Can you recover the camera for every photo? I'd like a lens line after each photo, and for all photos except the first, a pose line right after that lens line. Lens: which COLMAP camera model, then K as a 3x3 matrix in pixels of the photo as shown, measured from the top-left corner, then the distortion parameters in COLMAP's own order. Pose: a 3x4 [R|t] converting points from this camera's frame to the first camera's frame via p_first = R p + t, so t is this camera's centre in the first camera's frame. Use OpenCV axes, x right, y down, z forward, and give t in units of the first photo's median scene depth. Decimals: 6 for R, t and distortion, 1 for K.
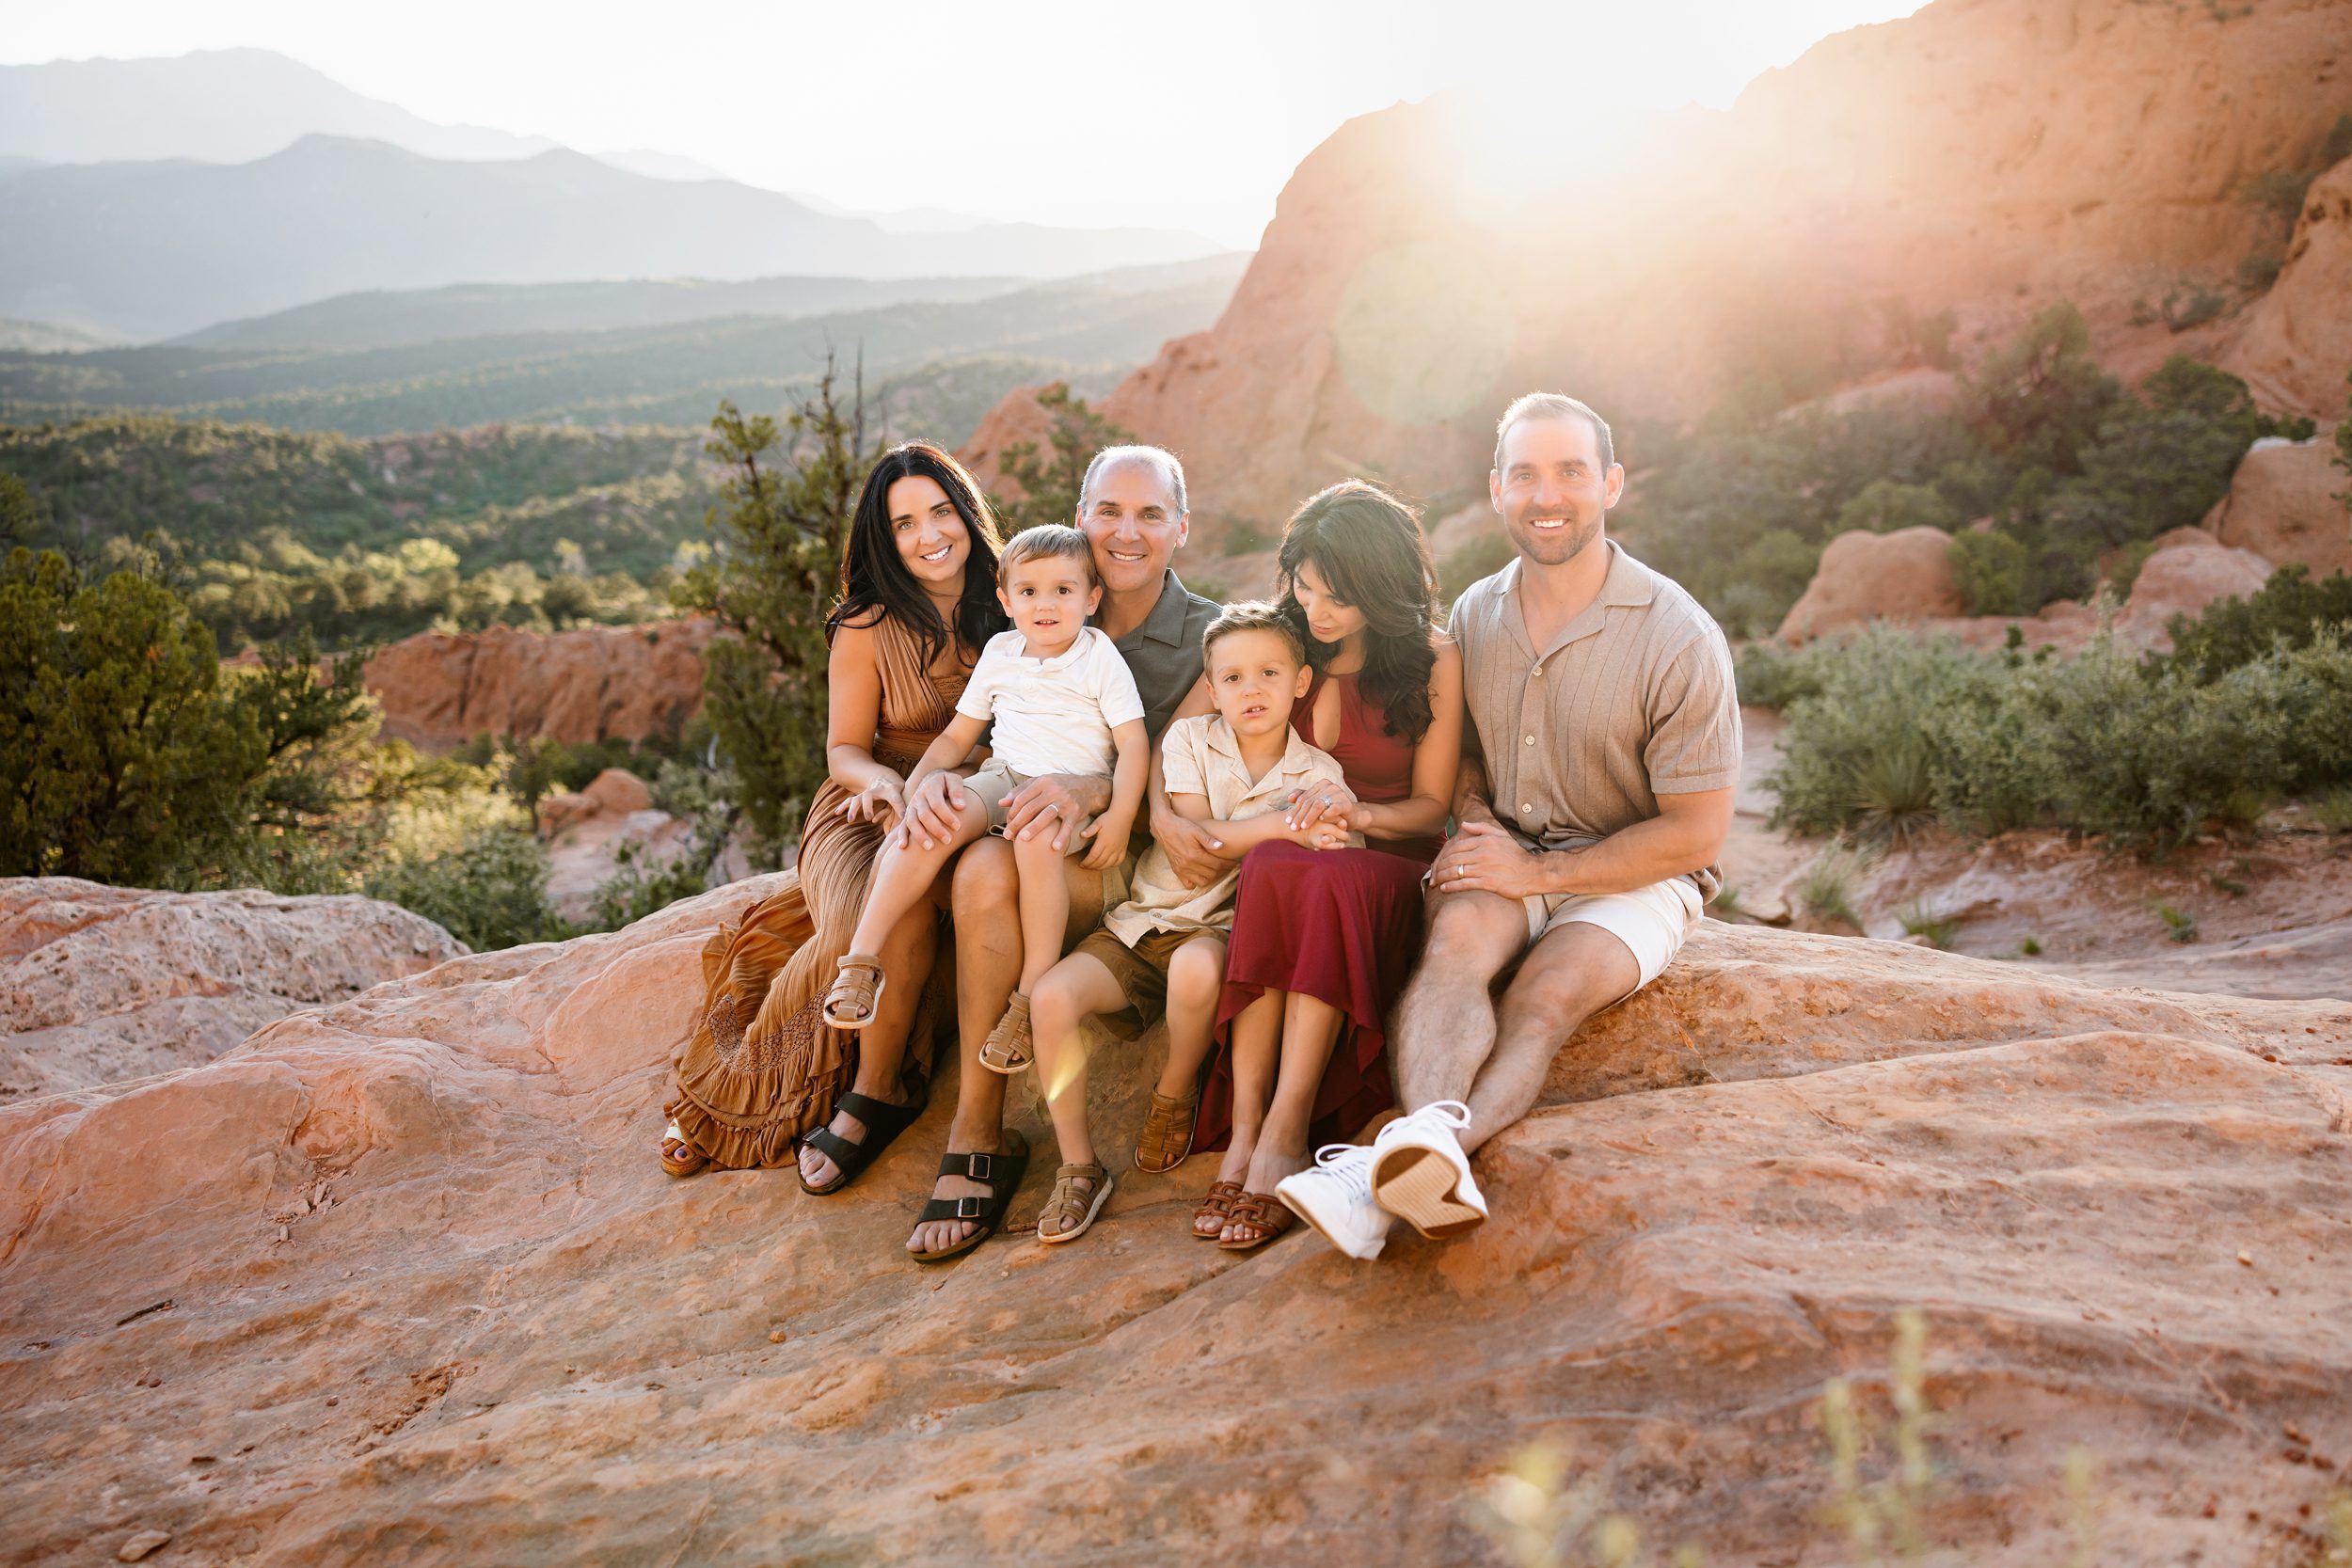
lens RADIAL K [[1857.3, 0, 1214.1], [0, 1857.3, 782.8], [0, 0, 1]] dist [-0.002954, 0.015906]
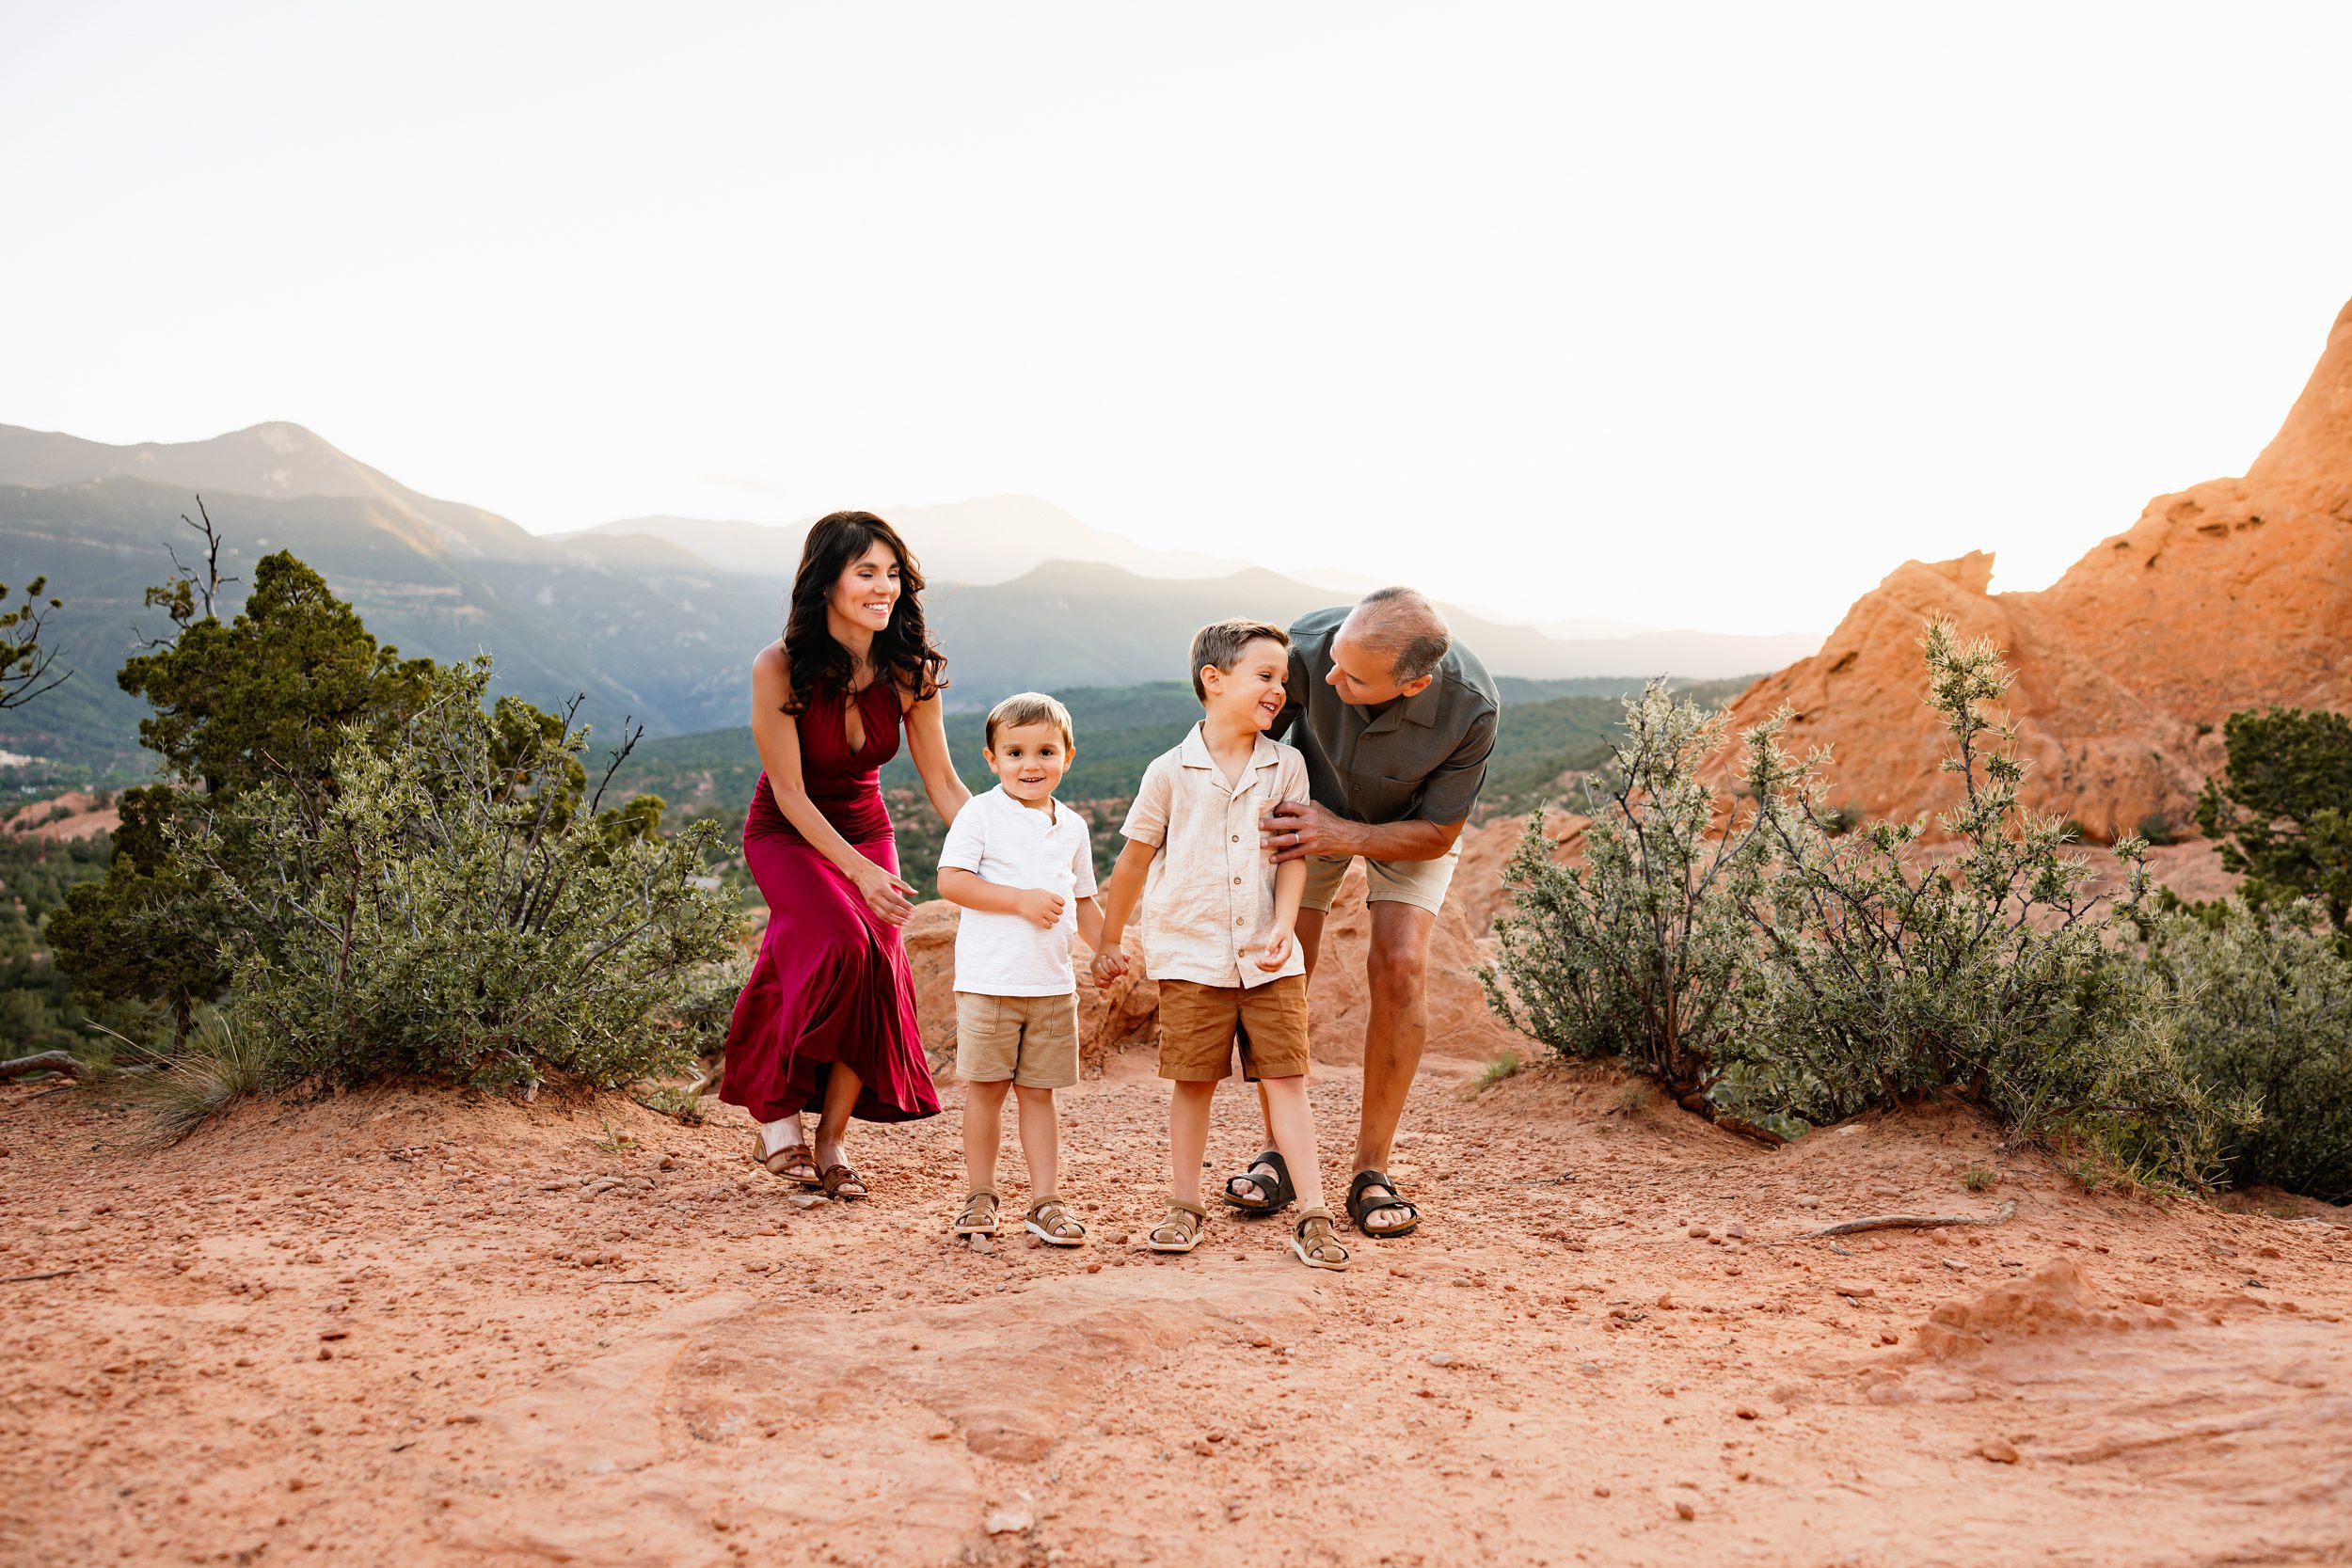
lens RADIAL K [[1862.2, 0, 1169.1], [0, 1862.2, 789.9], [0, 0, 1]] dist [0.017918, -0.005803]
pose [[0.933251, 0.026009, -0.358281, -1.531078], [-0.099667, 0.976966, -0.188689, 0.157057], [0.345121, 0.211803, 0.914347, 4.710329]]
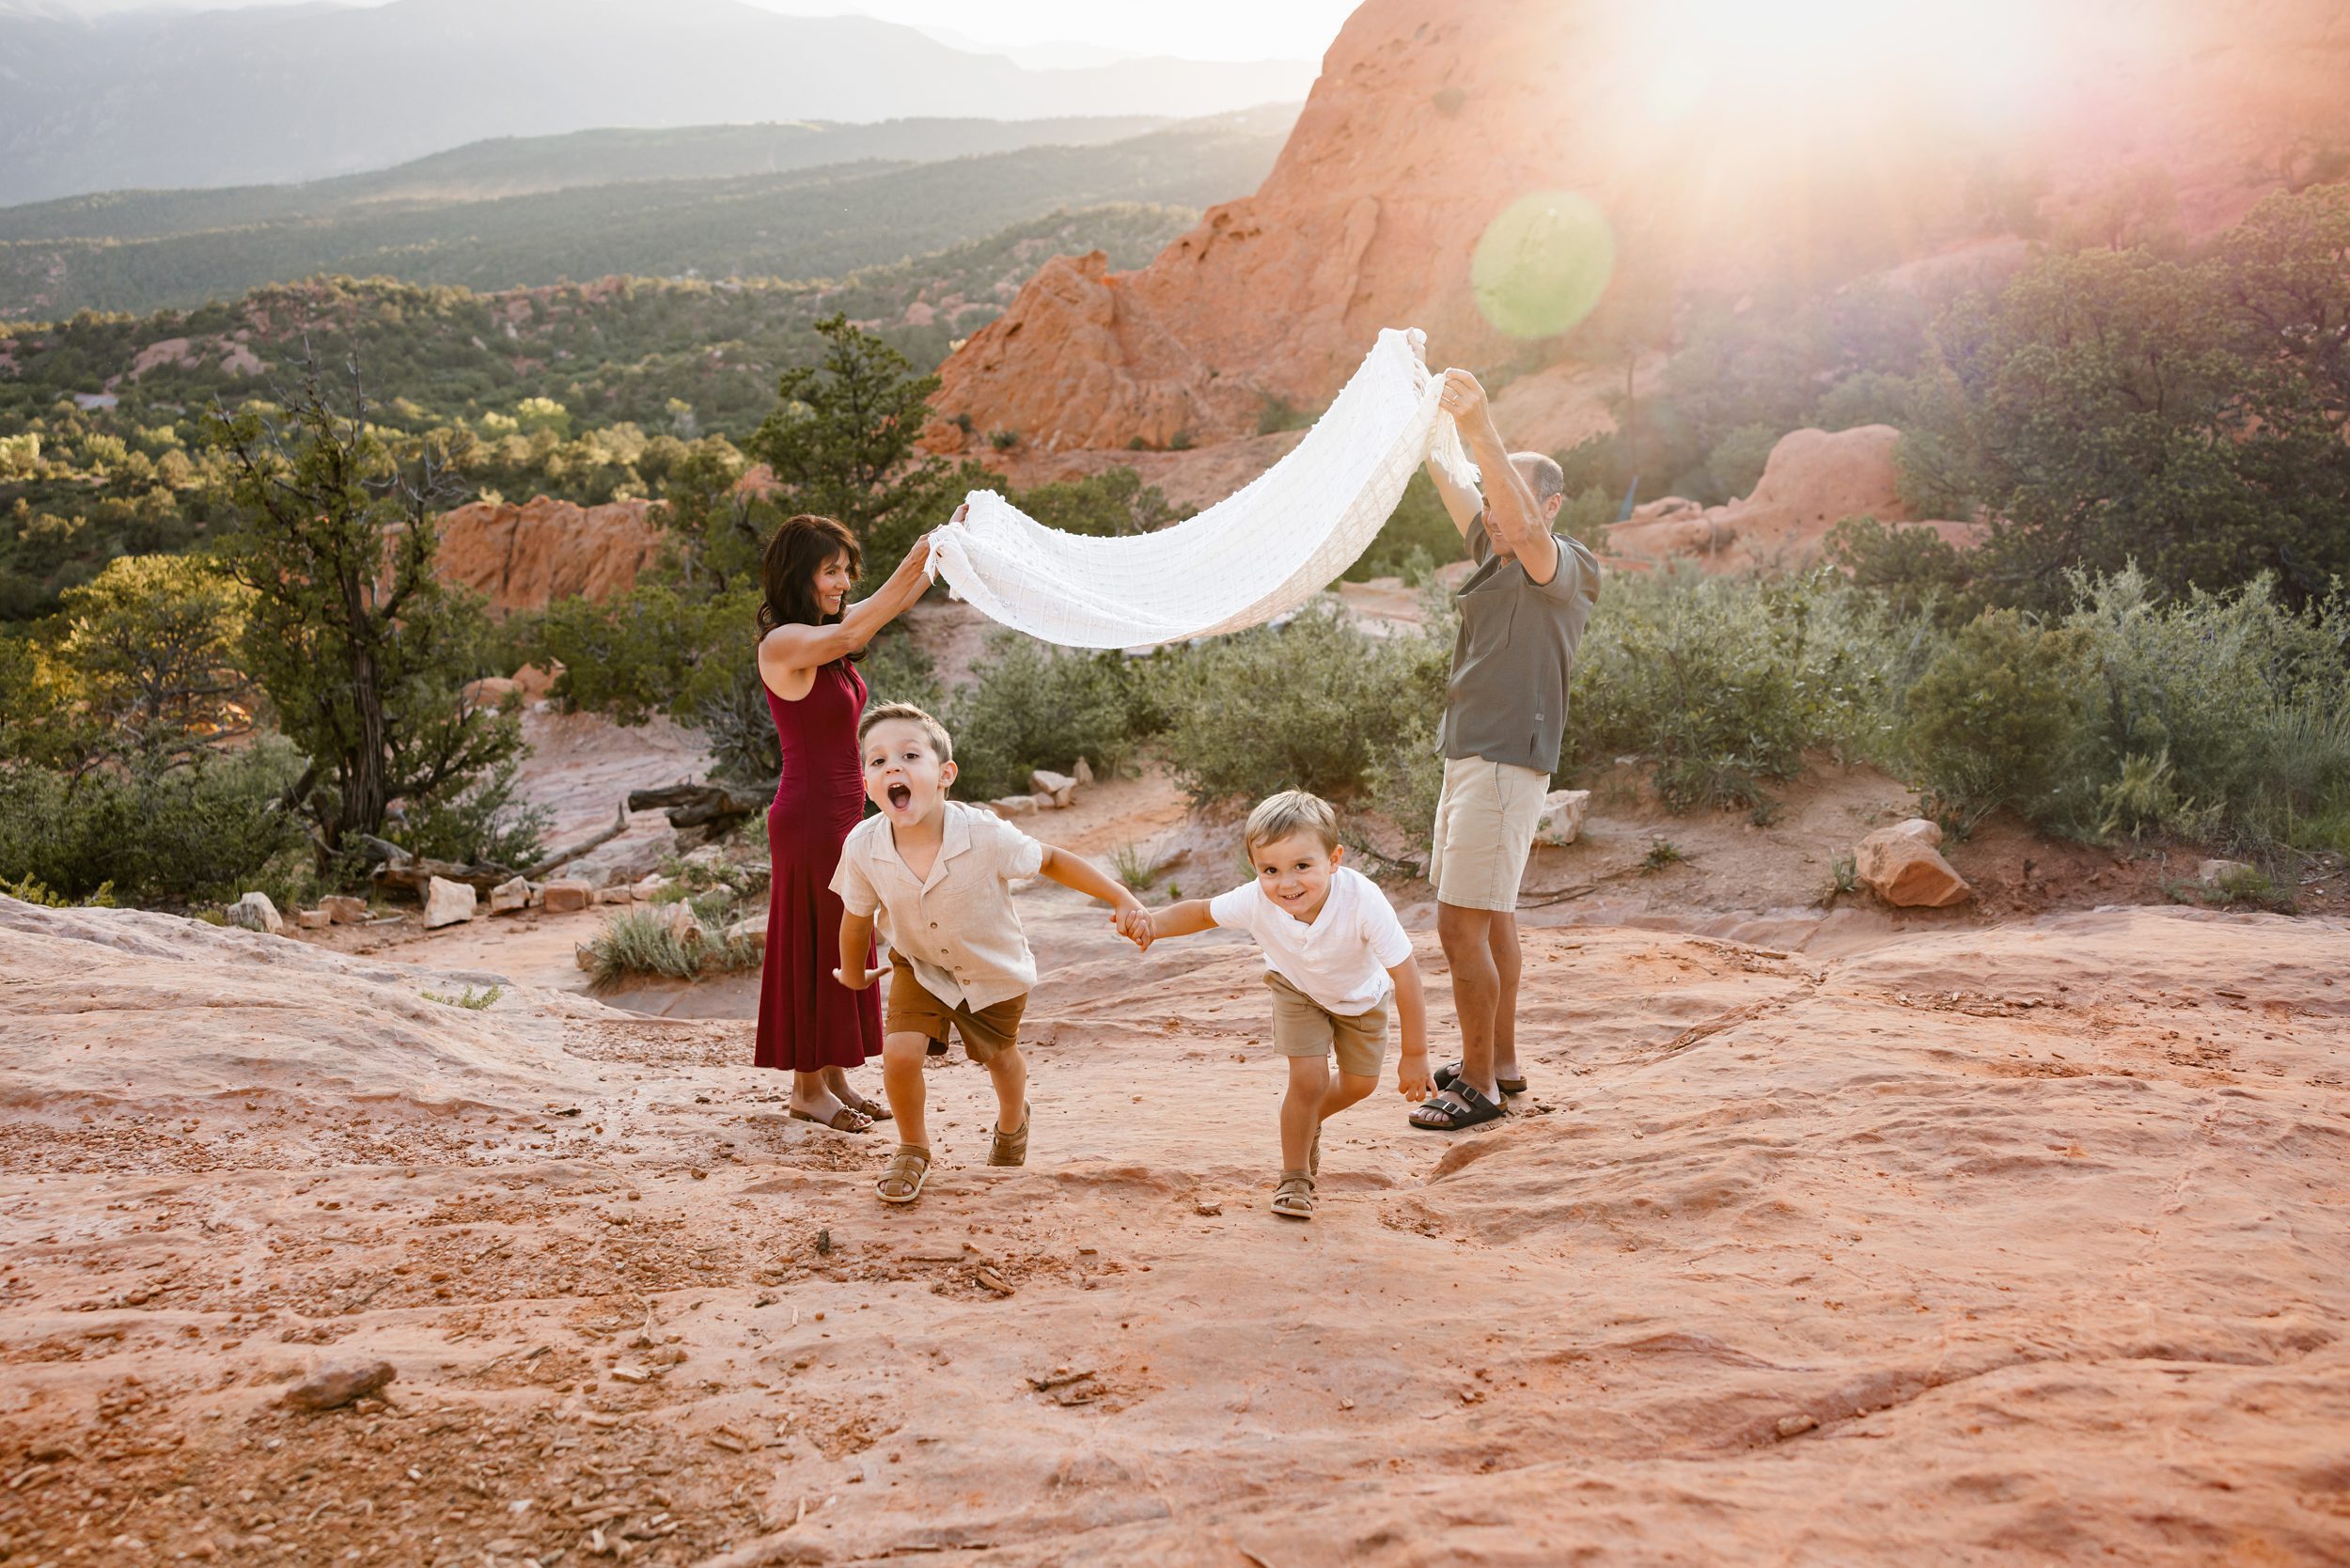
lens RADIAL K [[1921.9, 0, 1143.2], [0, 1921.9, 790.6], [0, 0, 1]] dist [0.002848, 0.012352]
pose [[0.994042, 0.026947, -0.105619, 0.771624], [-0.019318, 0.997174, 0.072598, -0.092962], [0.107277, -0.070125, 0.991753, -0.307246]]
